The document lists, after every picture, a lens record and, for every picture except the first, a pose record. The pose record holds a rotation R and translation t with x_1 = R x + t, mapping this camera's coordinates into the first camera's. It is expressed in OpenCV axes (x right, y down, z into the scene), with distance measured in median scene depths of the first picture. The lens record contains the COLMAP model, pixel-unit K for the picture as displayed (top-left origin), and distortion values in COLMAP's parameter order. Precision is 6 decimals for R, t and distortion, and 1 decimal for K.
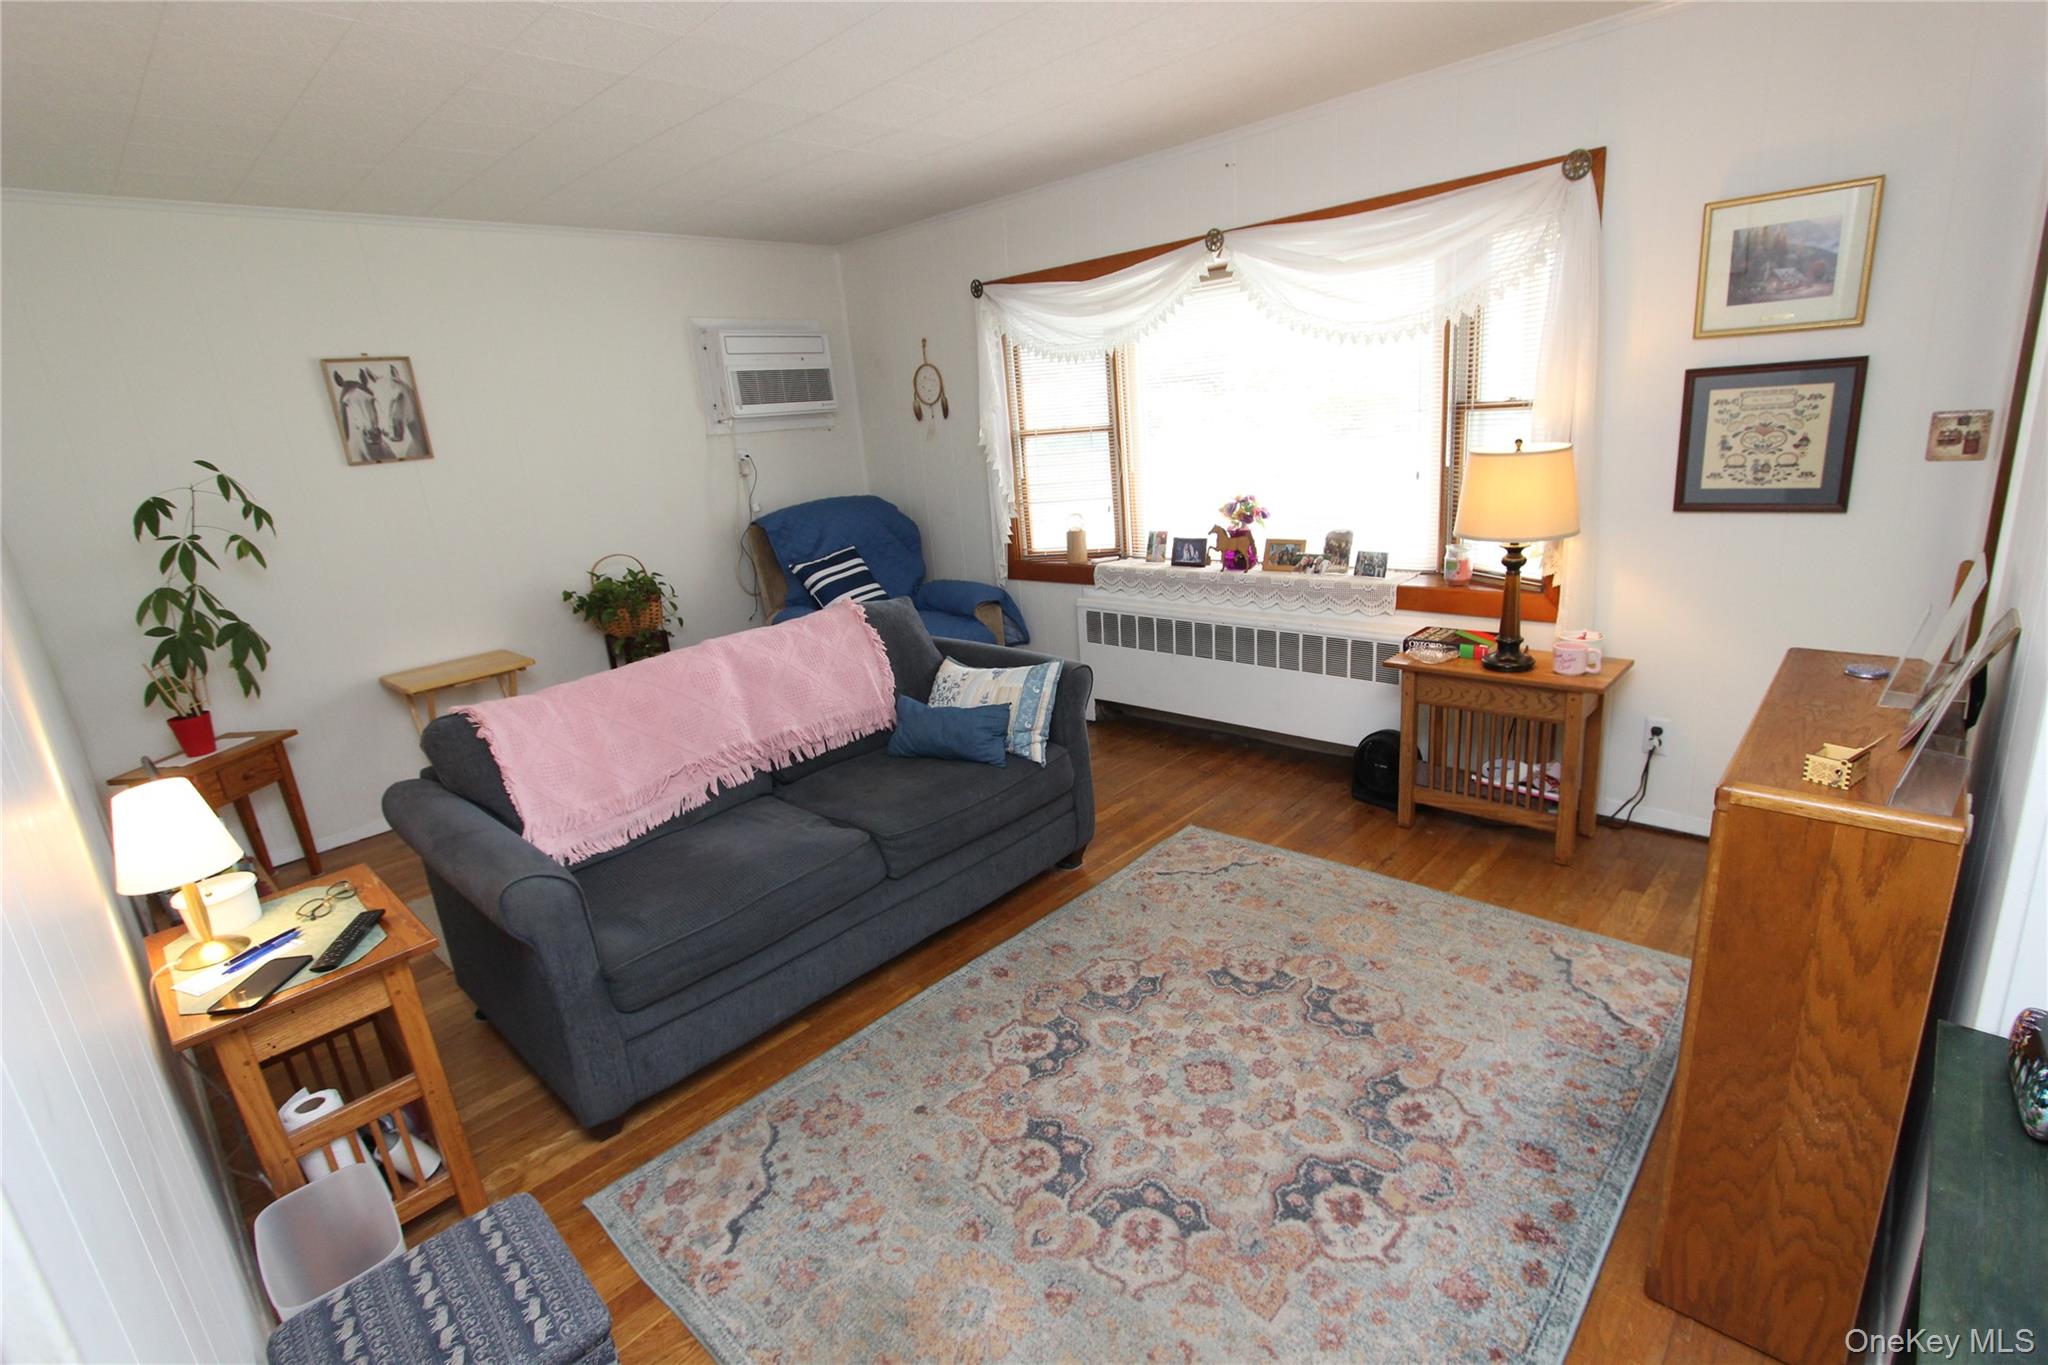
lens RADIAL K [[934.9, 0, 1047.4], [0, 934.9, 682.2], [0, 0, 1]] dist [-0.019357, -0.000533]
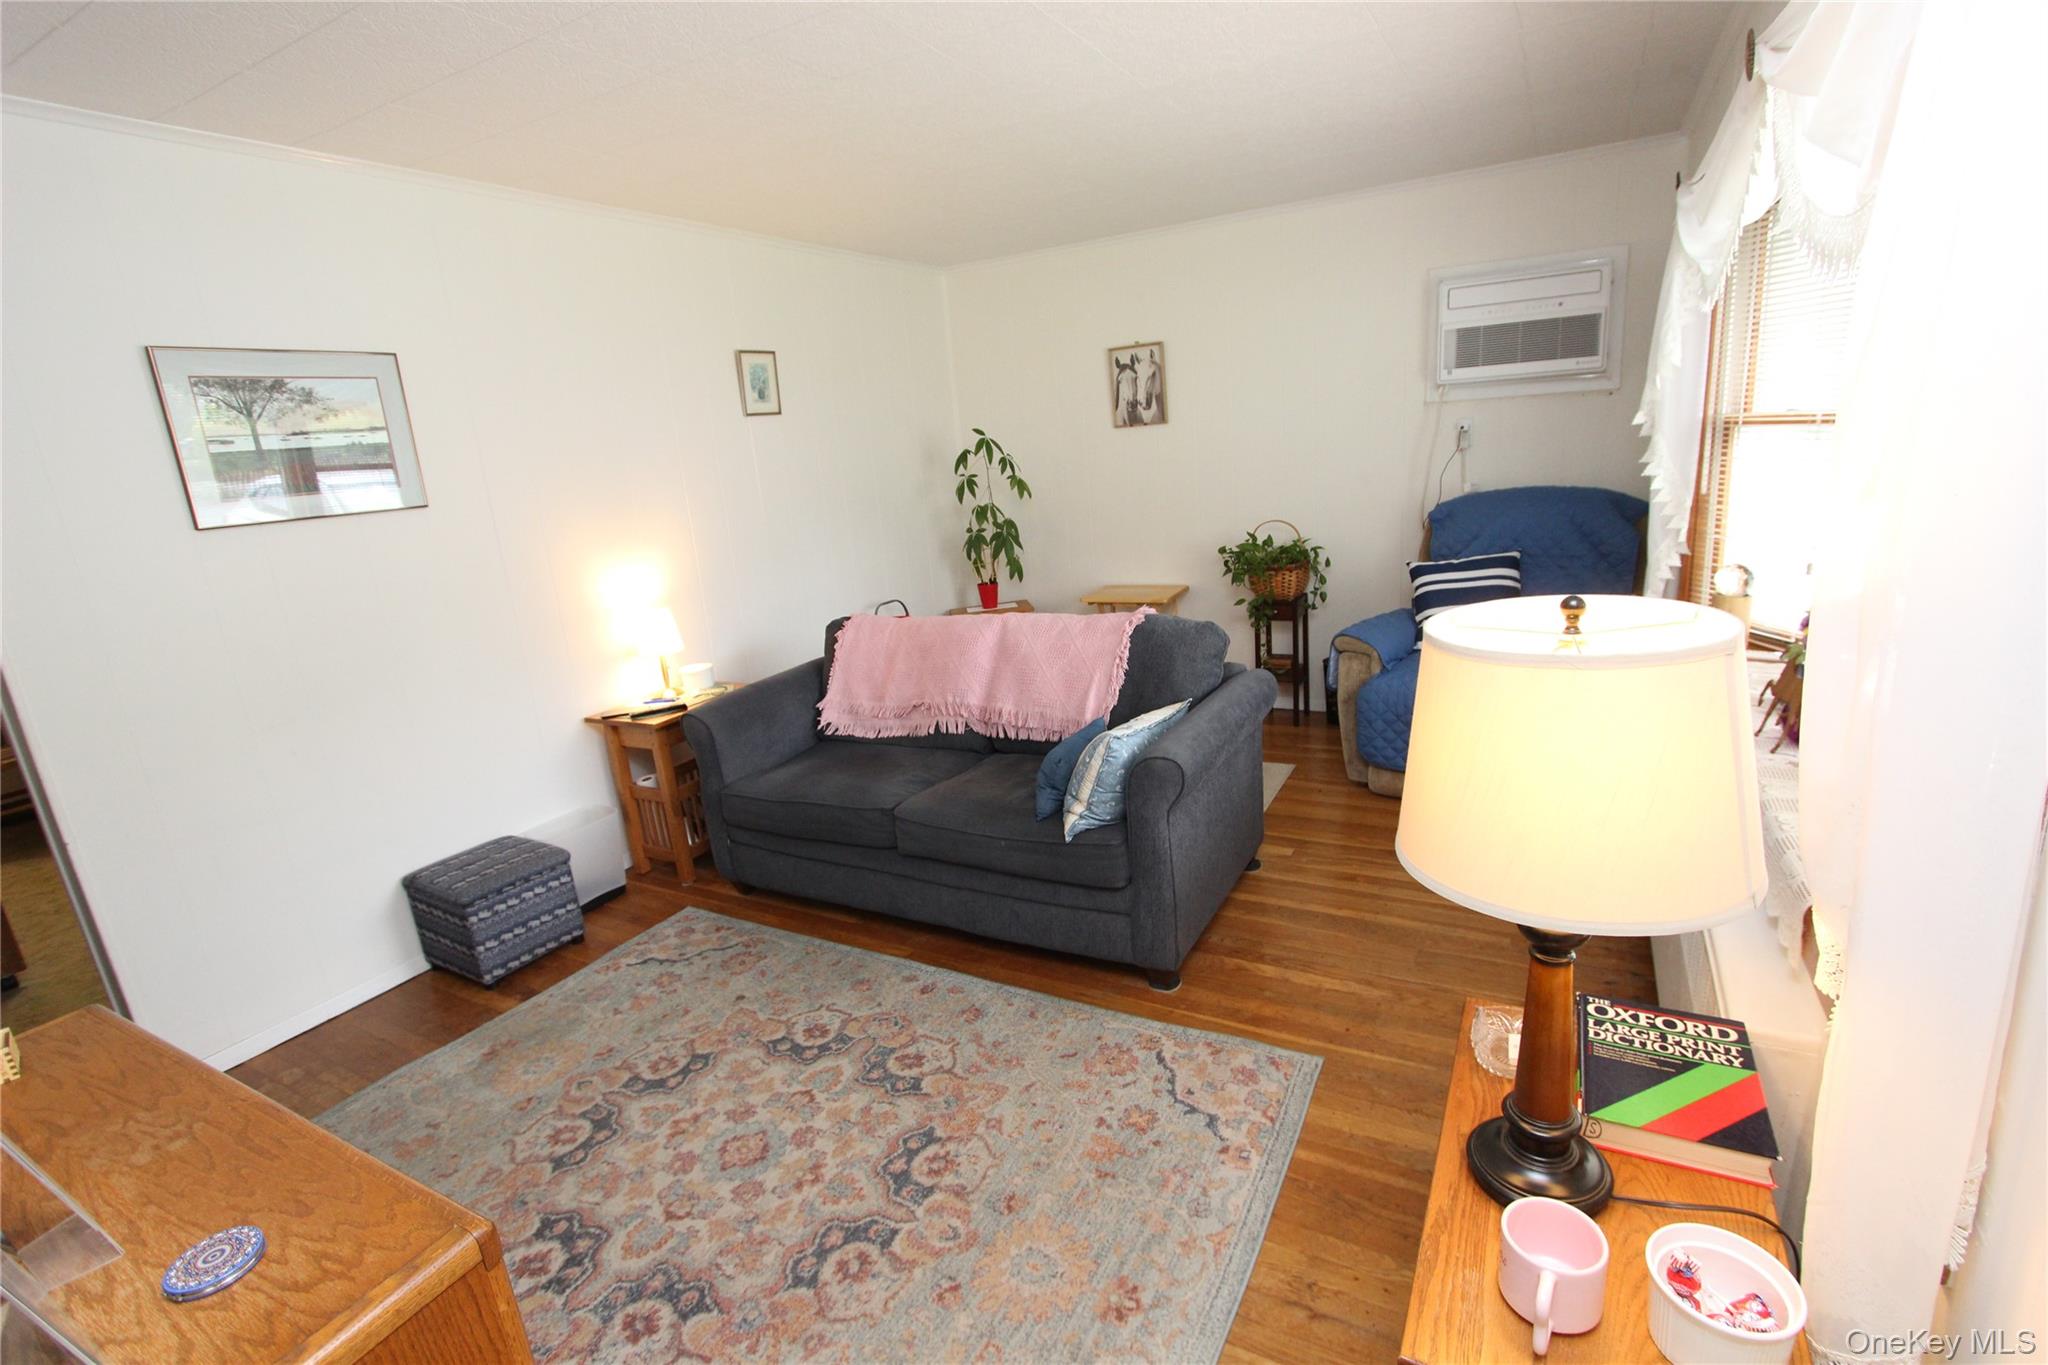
lens RADIAL K [[934.9, 0, 1047.4], [0, 934.9, 682.2], [0, 0, 1]] dist [-0.019357, -0.000533]
pose [[0.260635, 0.301204, -0.917249, 0.795425], [-0.209299, 0.945120, 0.250884, -0.283397], [0.942477, 0.126590, 0.309372, 0.736596]]
